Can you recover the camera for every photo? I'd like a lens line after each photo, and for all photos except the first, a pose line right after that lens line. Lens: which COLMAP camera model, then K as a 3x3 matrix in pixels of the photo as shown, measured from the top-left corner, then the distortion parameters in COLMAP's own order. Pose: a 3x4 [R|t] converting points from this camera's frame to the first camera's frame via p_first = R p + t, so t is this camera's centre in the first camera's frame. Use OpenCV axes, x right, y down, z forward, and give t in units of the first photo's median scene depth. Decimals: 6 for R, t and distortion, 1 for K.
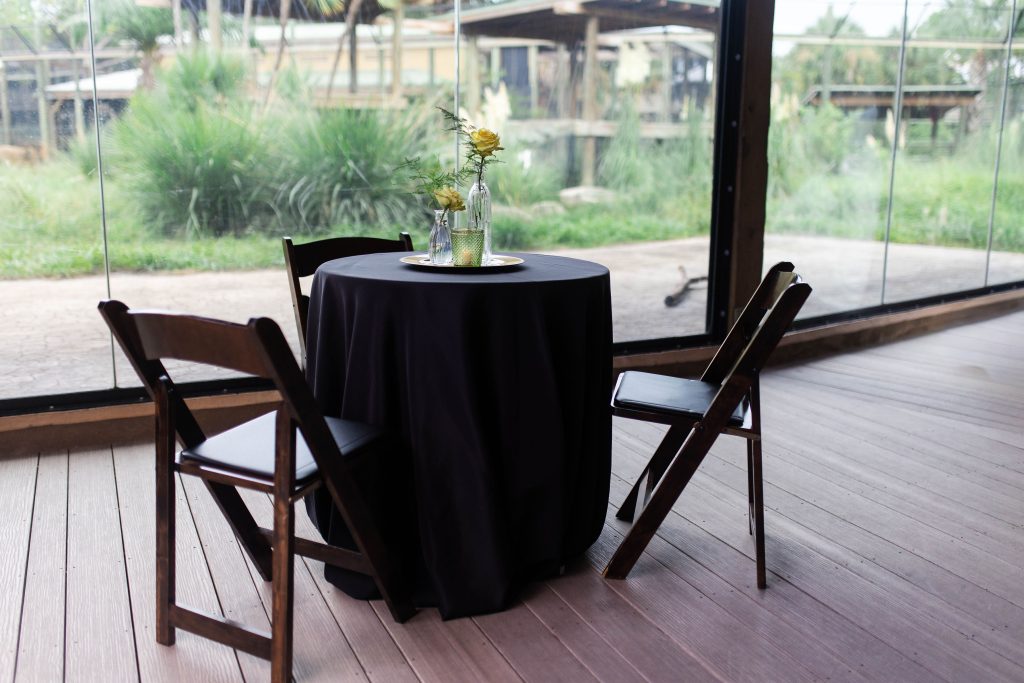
lens RADIAL K [[1002.2, 0, 512.0], [0, 1002.2, 341.5], [0, 0, 1]] dist [-0.001047, -0.001636]
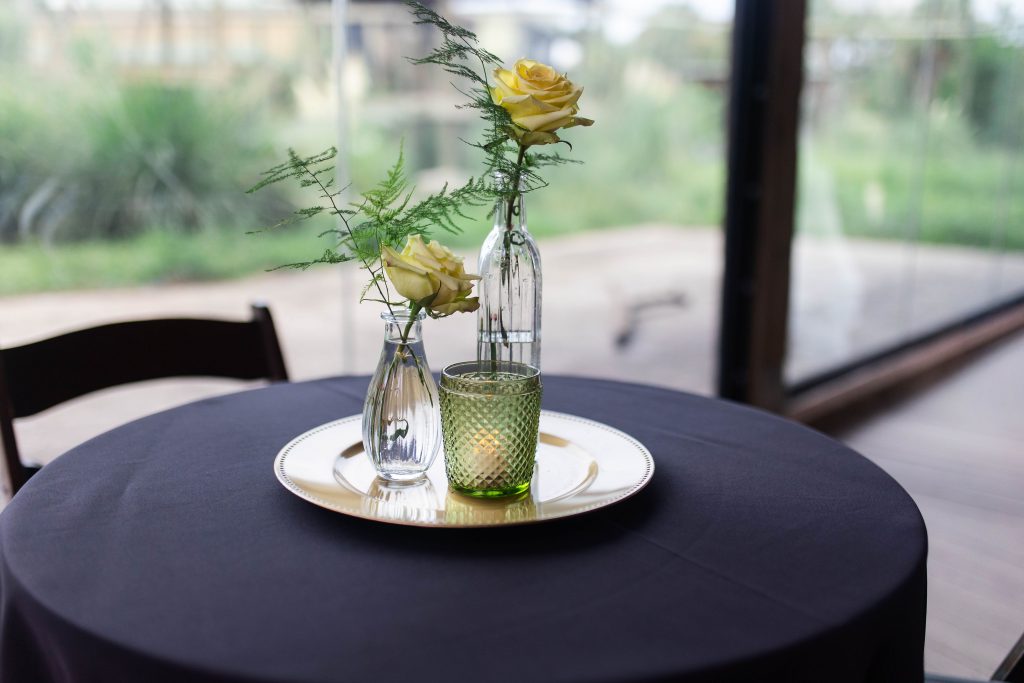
lens RADIAL K [[1002.2, 0, 512.0], [0, 1002.2, 341.5], [0, 0, 1]] dist [-0.001047, -0.001636]
pose [[0.986115, -0.023720, 0.164360, -0.088981], [0.021830, 0.999673, 0.013298, -0.124659], [-0.164622, -0.009525, 0.986311, 0.674773]]
